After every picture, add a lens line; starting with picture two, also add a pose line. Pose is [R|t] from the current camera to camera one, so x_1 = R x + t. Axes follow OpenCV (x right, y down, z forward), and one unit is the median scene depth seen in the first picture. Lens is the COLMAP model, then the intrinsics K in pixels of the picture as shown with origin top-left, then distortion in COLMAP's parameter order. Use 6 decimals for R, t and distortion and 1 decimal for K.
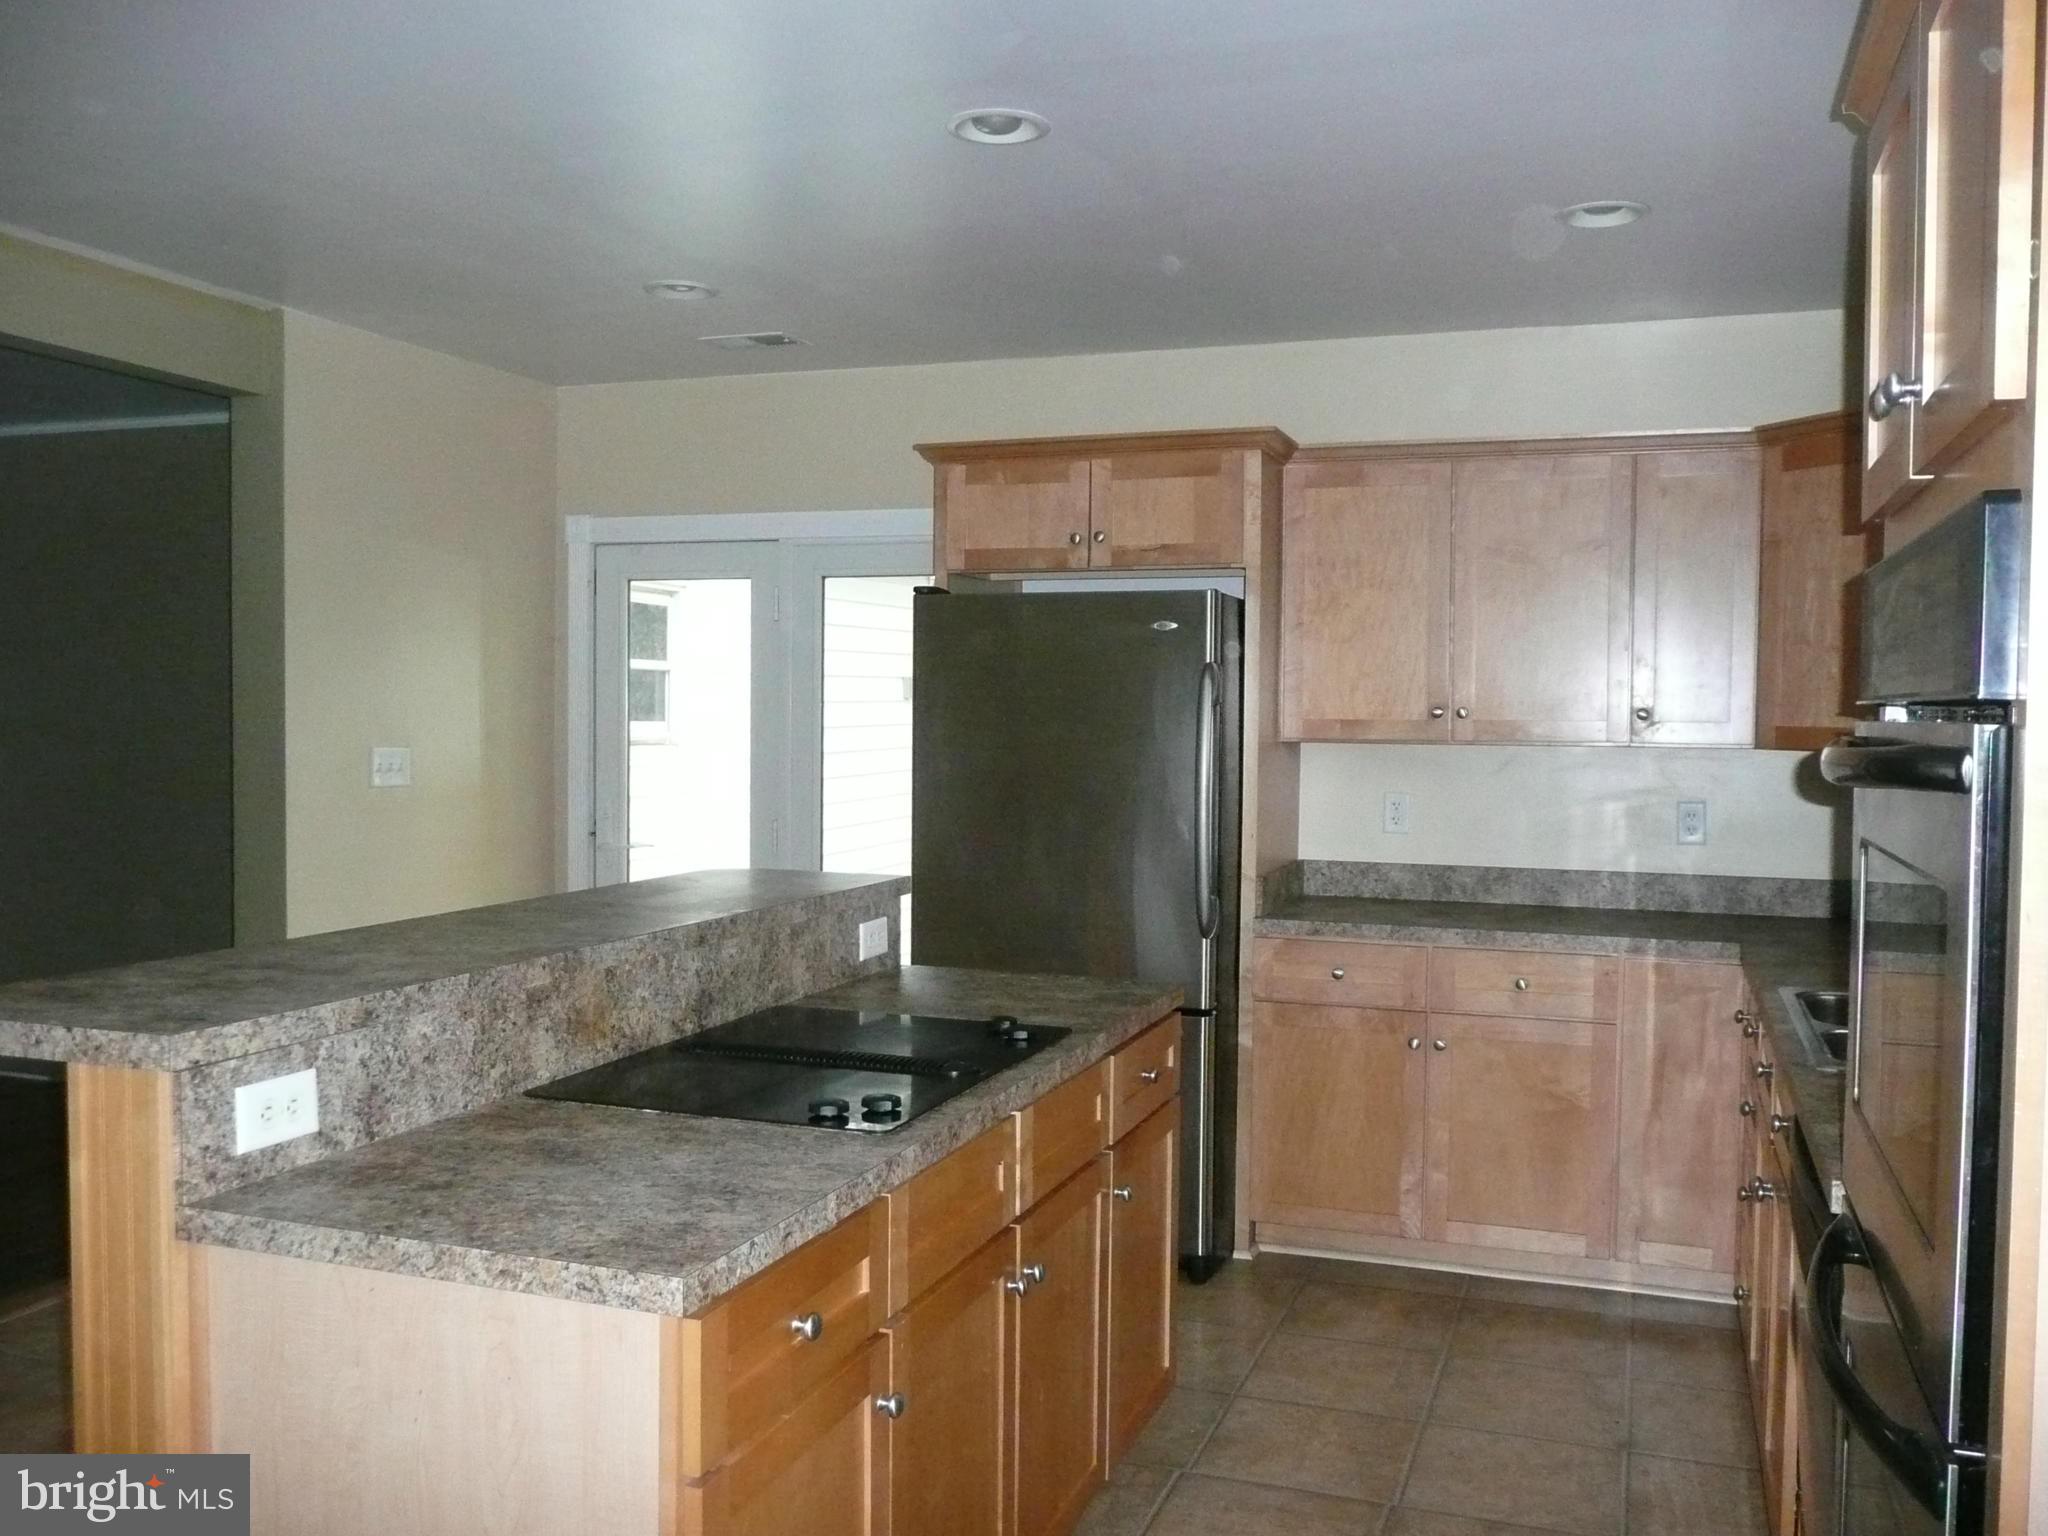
lens RADIAL K [[1730.8, 0, 1036.4], [0, 1730.8, 766.0], [0, 0, 1]] dist [-0.035693, 0.052500]
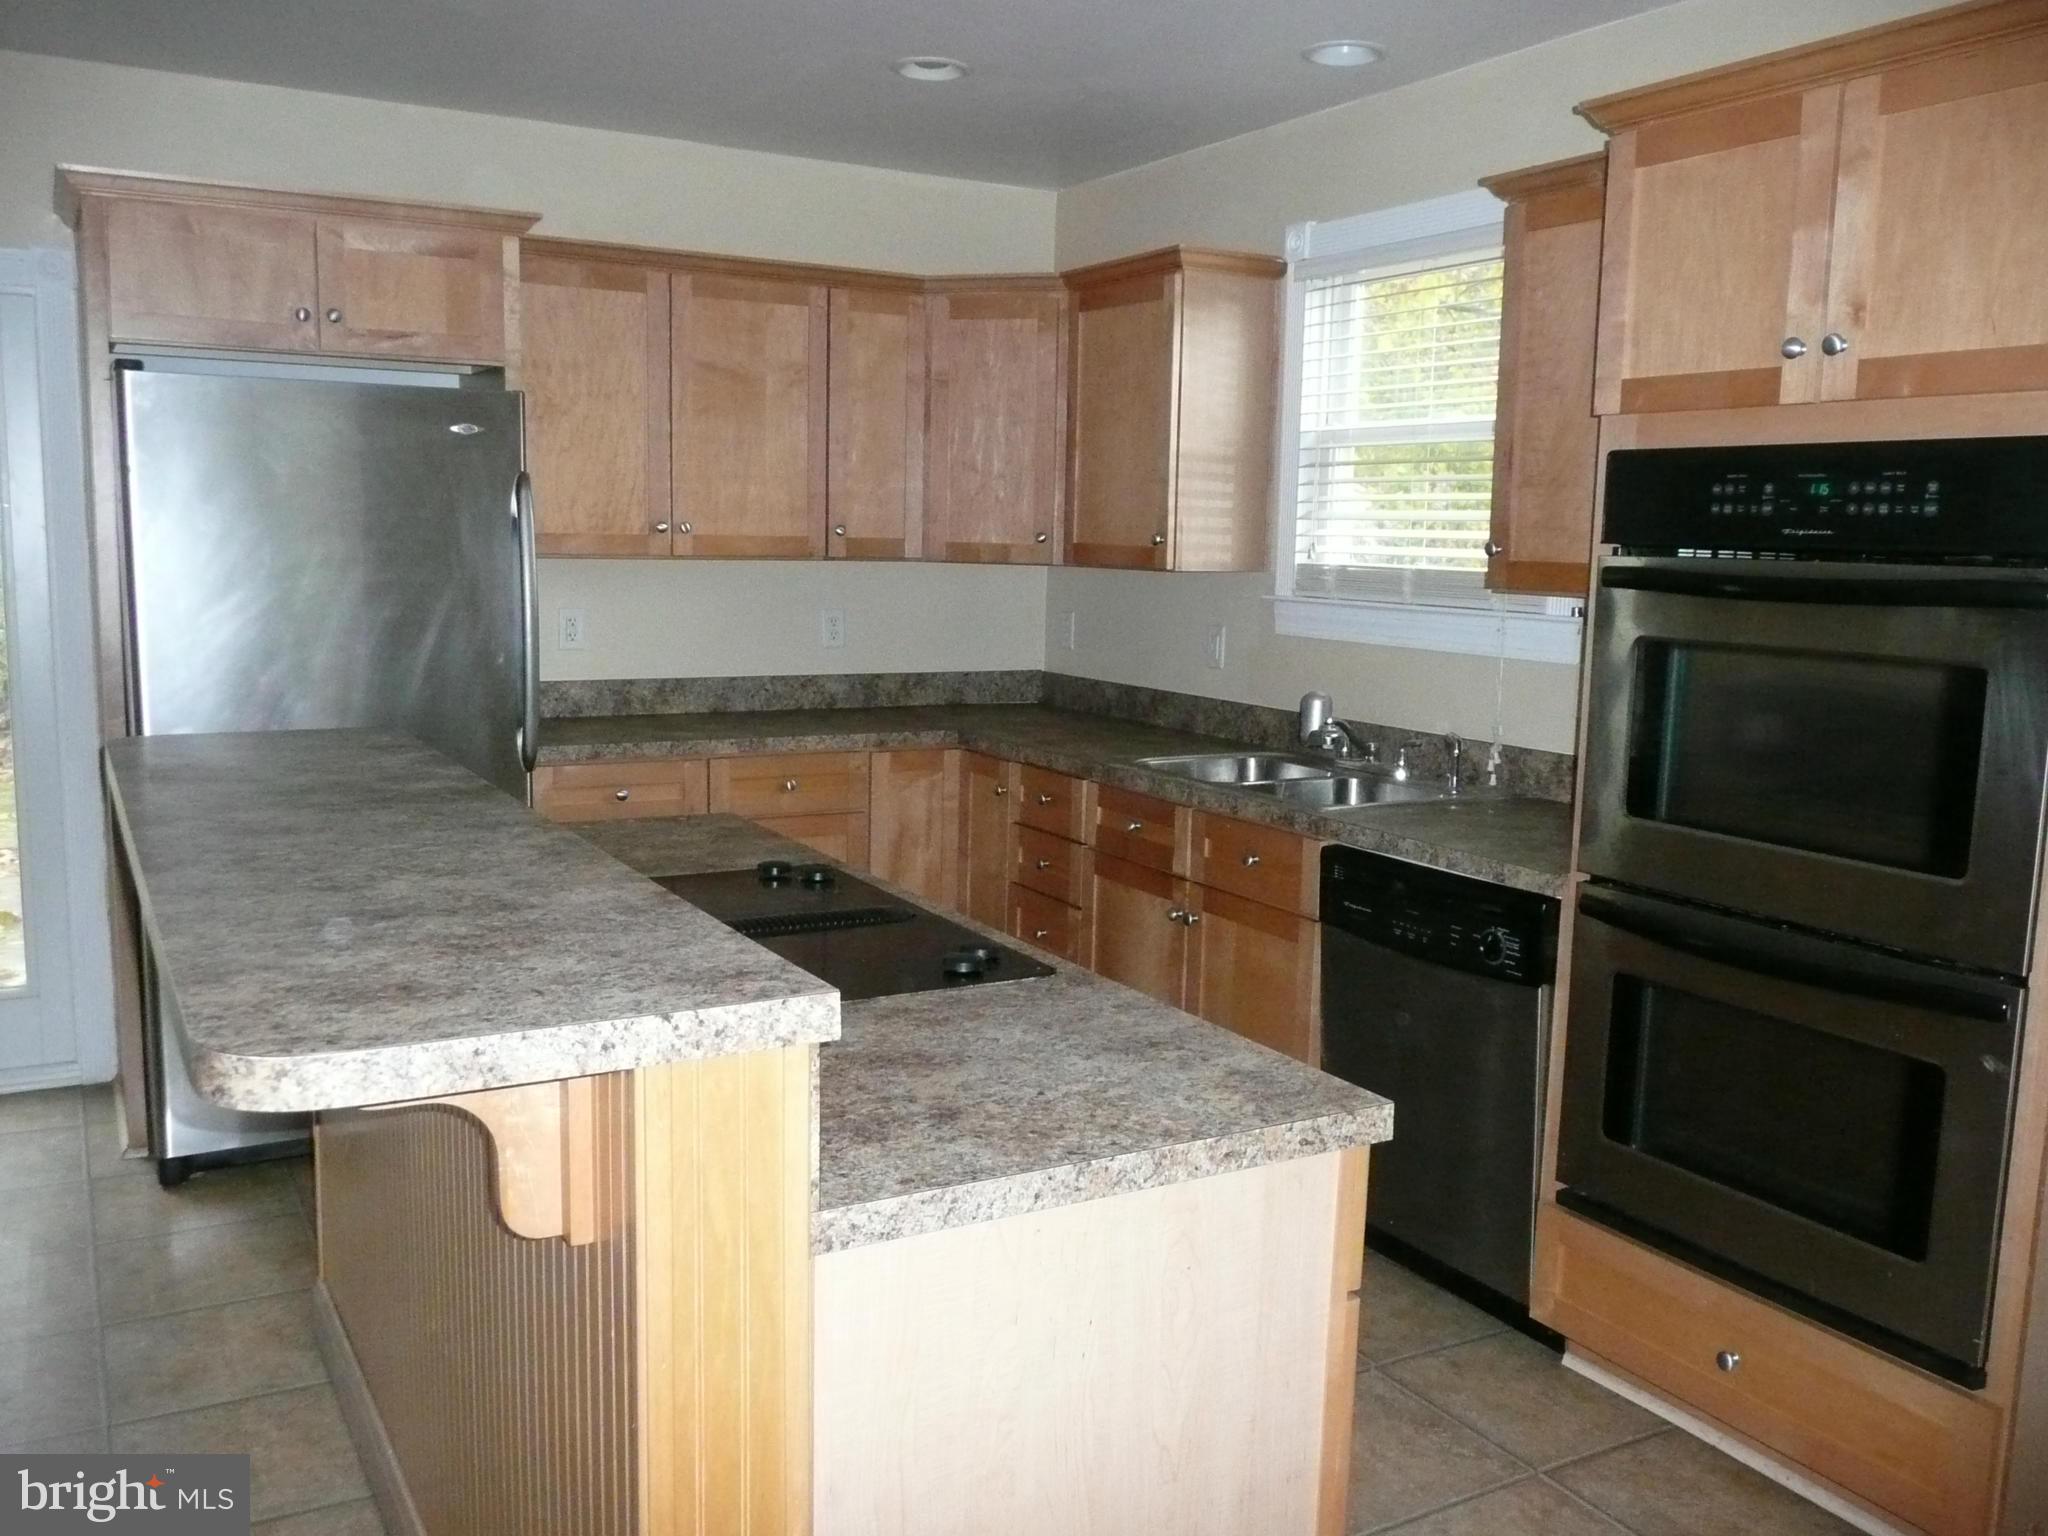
lens RADIAL K [[1730.8, 0, 1036.4], [0, 1730.8, 766.0], [0, 0, 1]] dist [-0.035693, 0.052500]
pose [[0.643967, -0.097788, 0.758778, -0.968086], [0.008891, 0.992687, 0.120388, -0.029228], [-0.765002, -0.070780, 0.640127, 0.441144]]
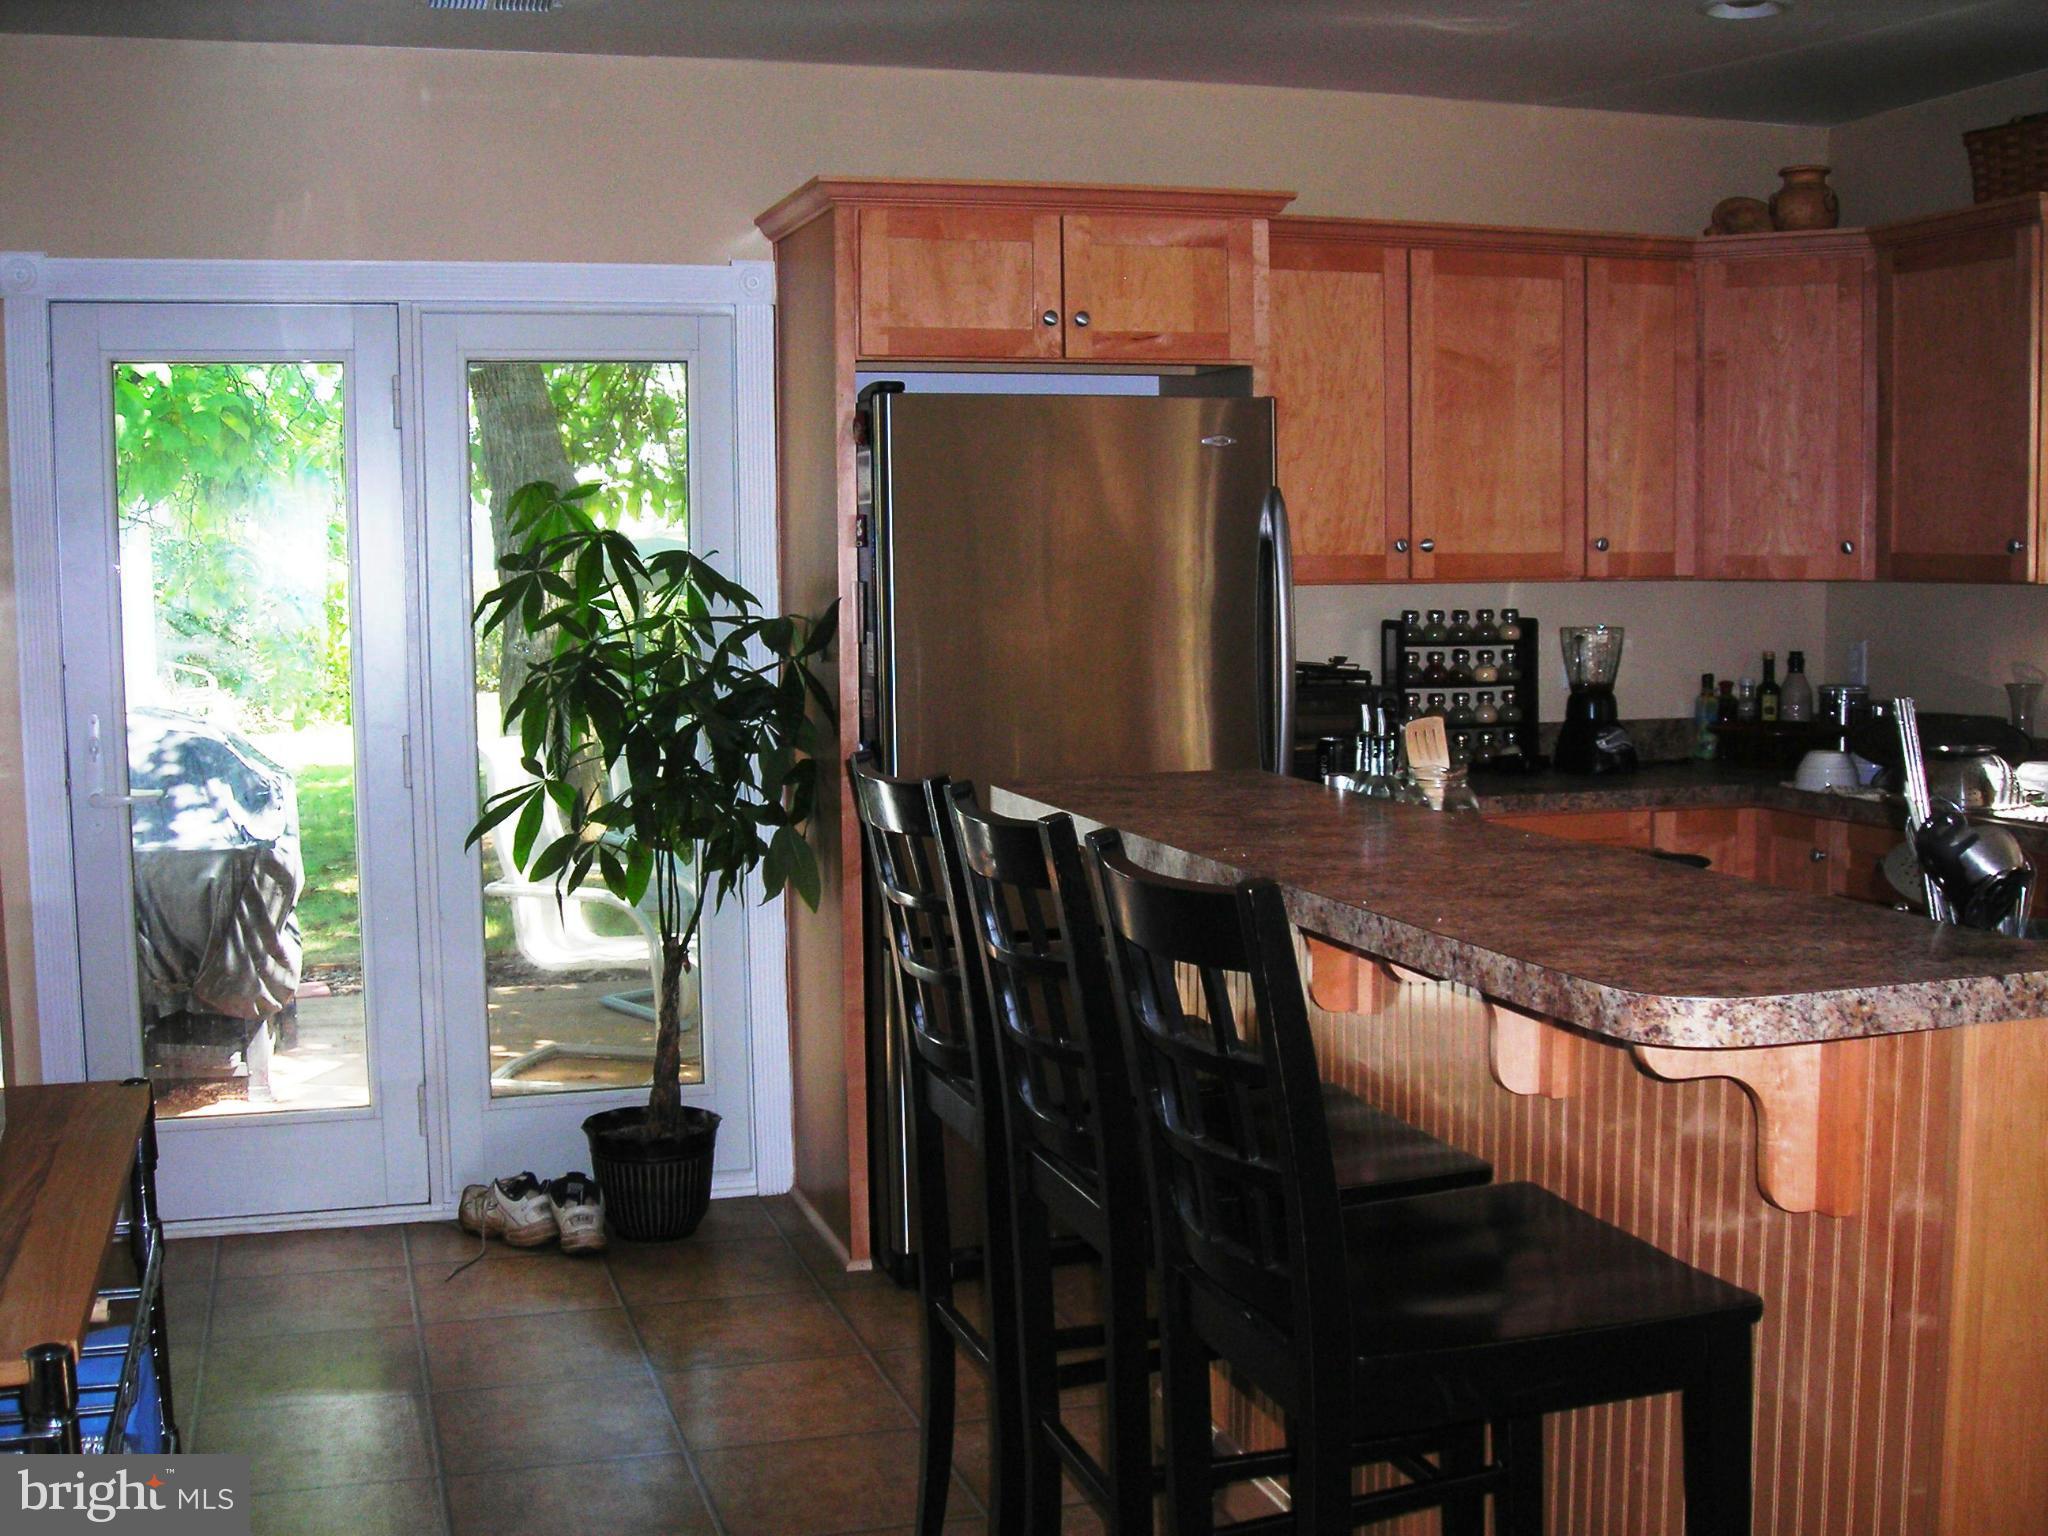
lens RADIAL K [[2389.4, 0, 1029.4], [0, 2389.4, 776.8], [0, 0, 1]] dist [-0.212628, 0.207380]
pose [[0.797332, -0.074493, 0.598927, -1.475761], [0.038147, 0.996590, 0.073170, -0.024531], [-0.602335, -0.035493, 0.797454, 0.445251]]
